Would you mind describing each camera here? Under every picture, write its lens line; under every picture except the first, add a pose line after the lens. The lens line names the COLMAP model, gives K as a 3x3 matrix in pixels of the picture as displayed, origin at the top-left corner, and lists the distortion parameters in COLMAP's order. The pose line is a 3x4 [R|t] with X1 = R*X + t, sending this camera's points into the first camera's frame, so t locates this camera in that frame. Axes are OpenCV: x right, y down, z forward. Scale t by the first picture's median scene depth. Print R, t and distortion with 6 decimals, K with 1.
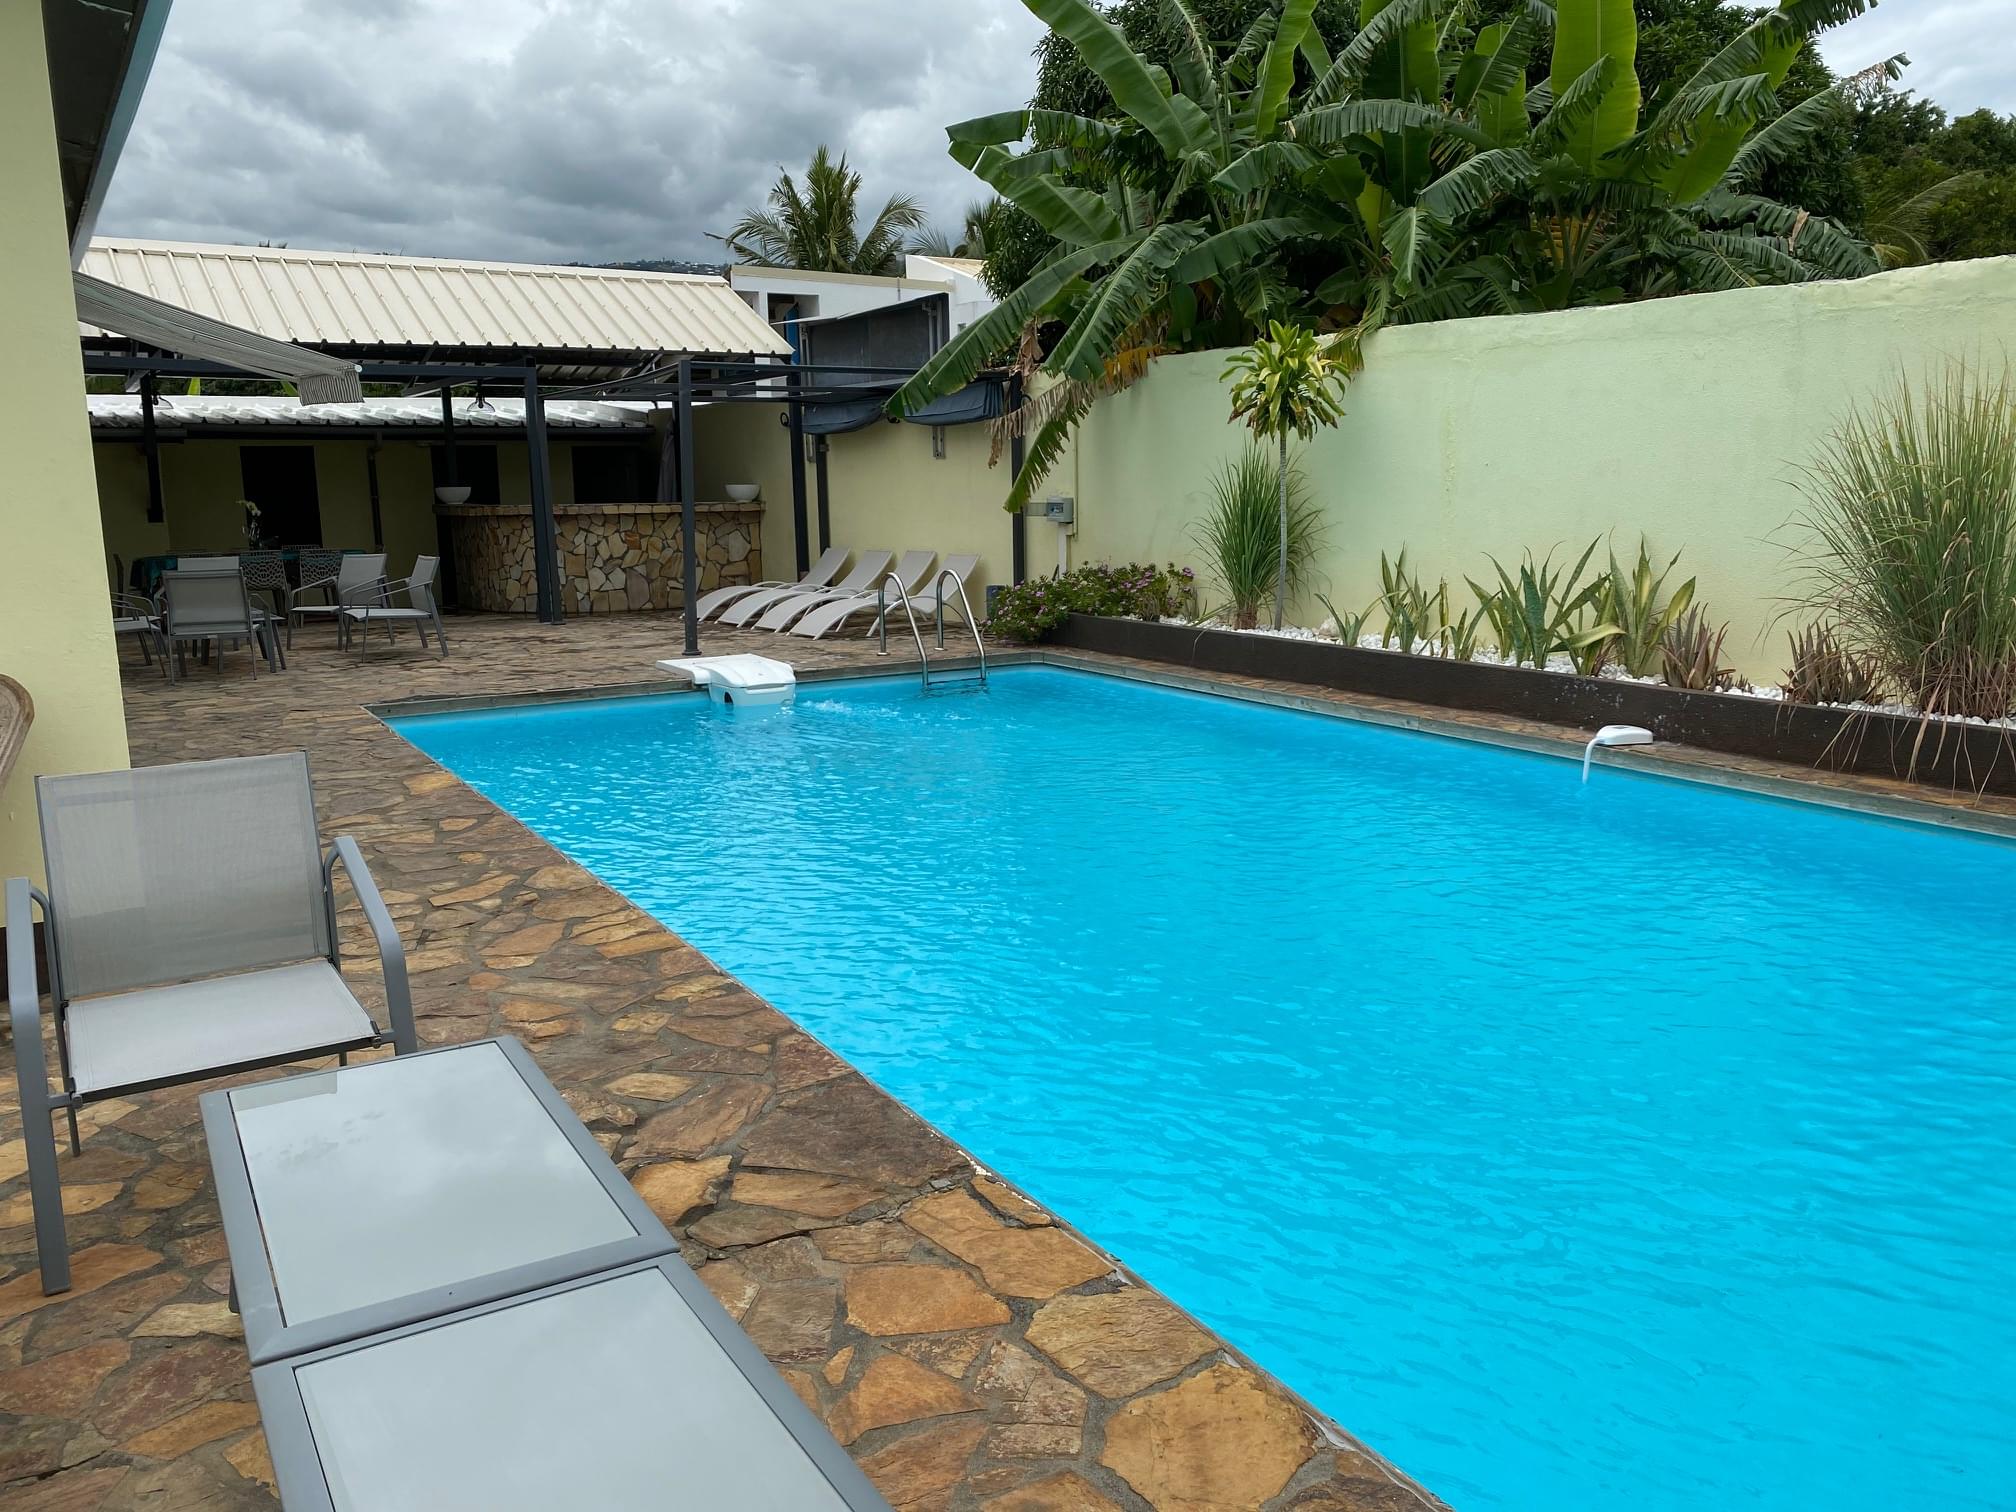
lens RADIAL K [[1507.9, 0, 1012.4], [0, 1507.9, 737.3], [0, 0, 1]] dist [0.039912, -0.039383]
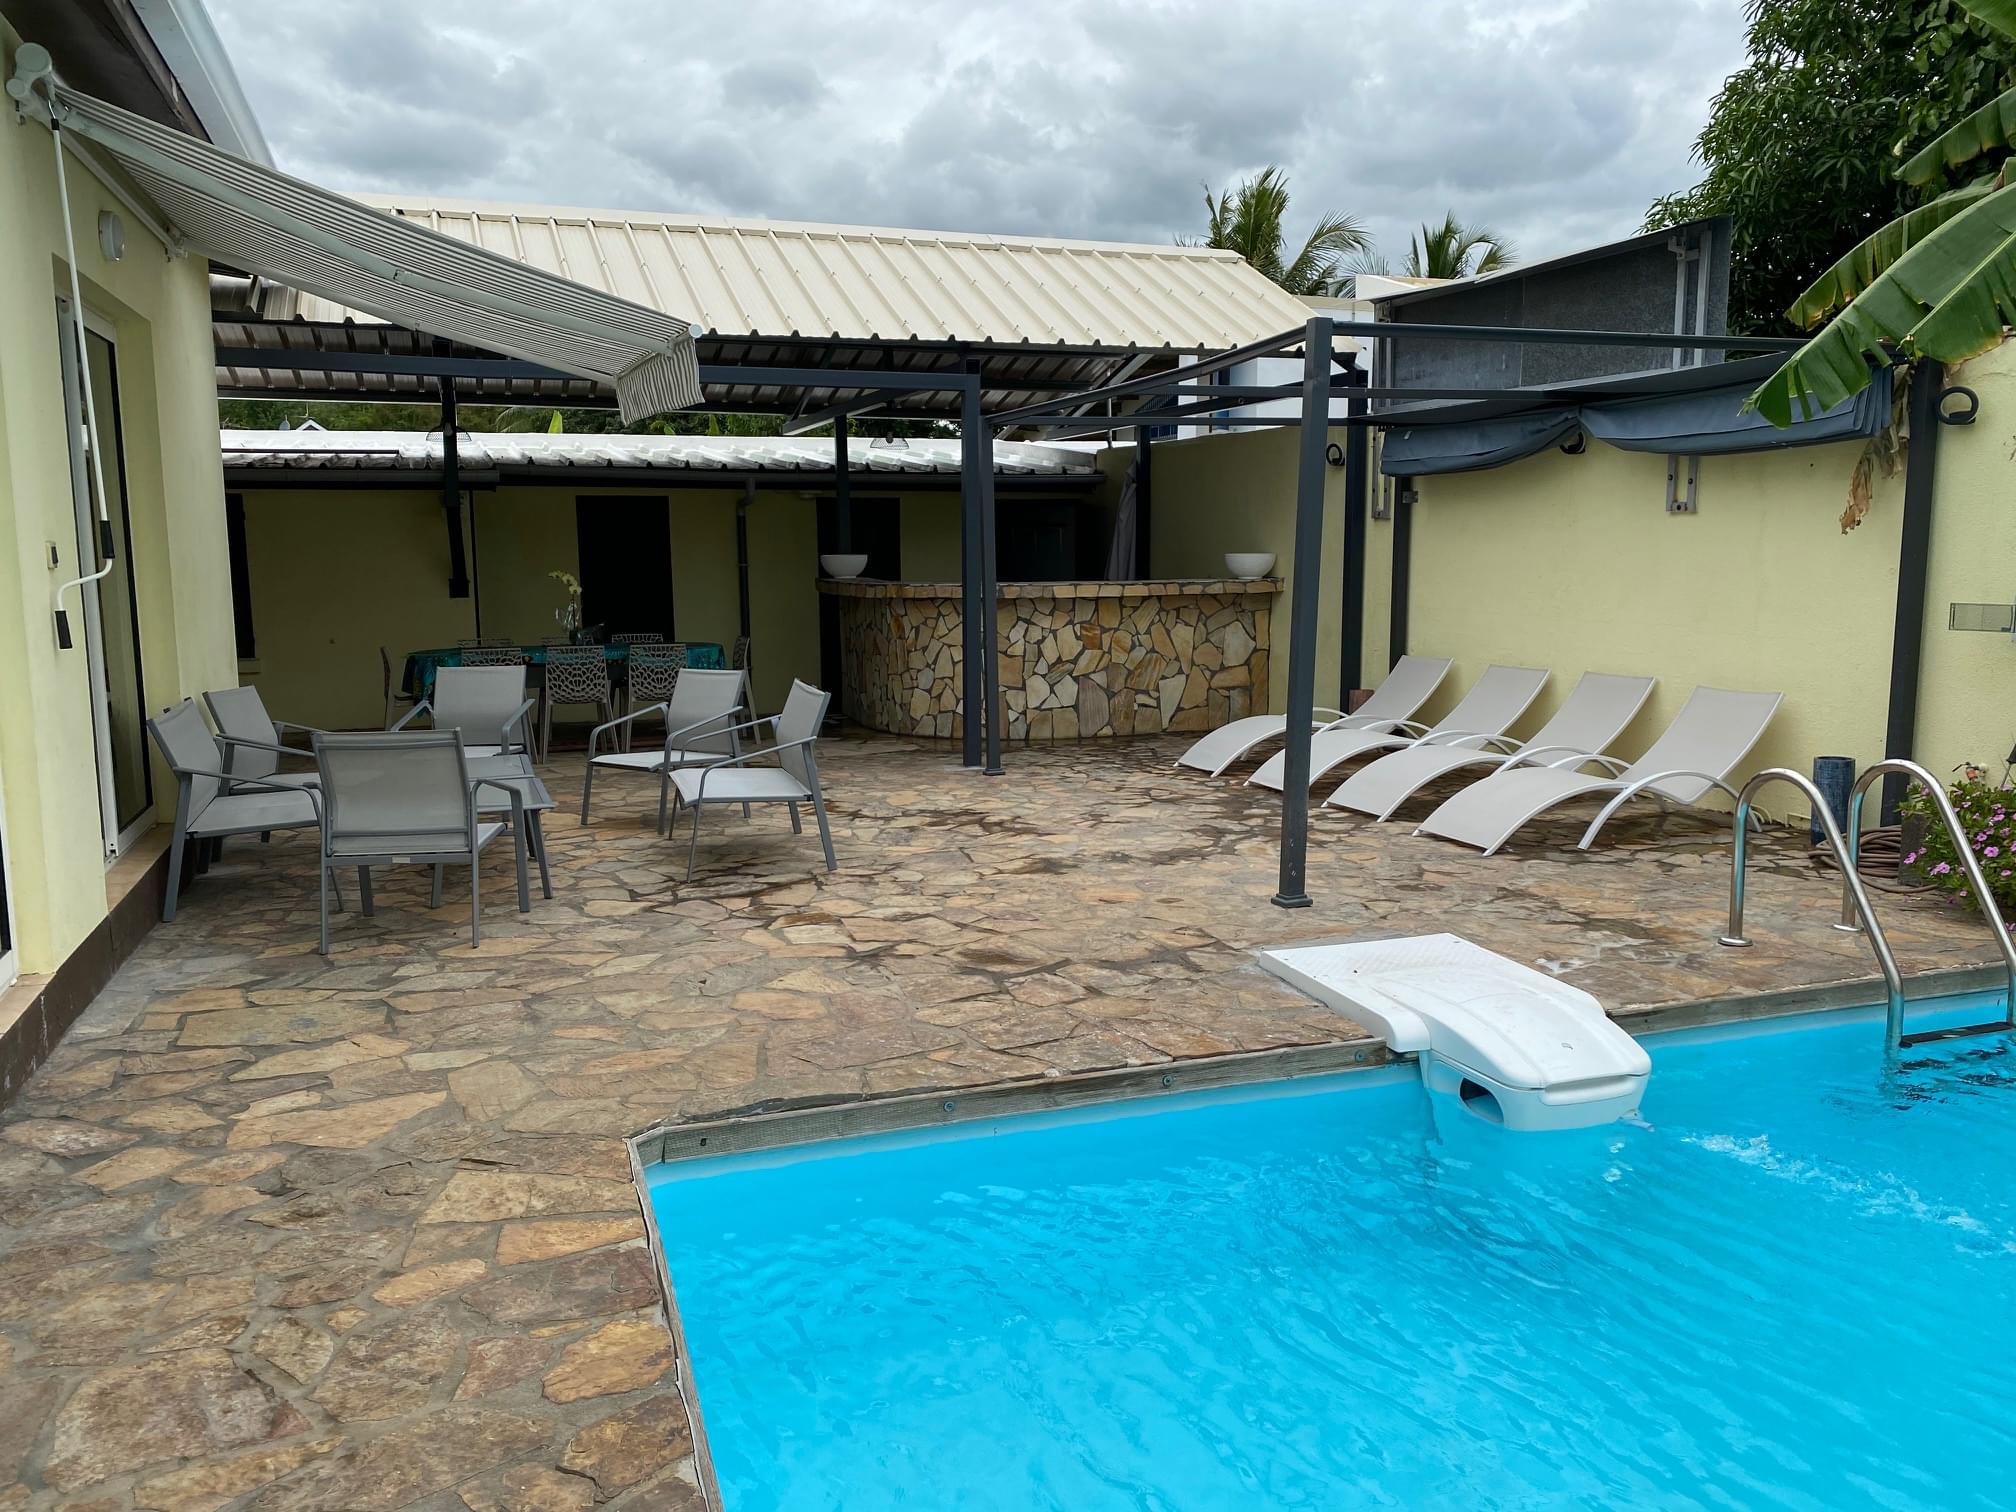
lens RADIAL K [[1507.9, 0, 1014.6], [0, 1507.9, 769.6], [0, 0, 1]] dist [0.039912, -0.039383]
pose [[0.974039, 0.042403, -0.222372, -0.131268], [-0.046224, 0.998859, -0.012004, -0.060382], [0.221610, 0.021971, 0.974888, 0.334248]]
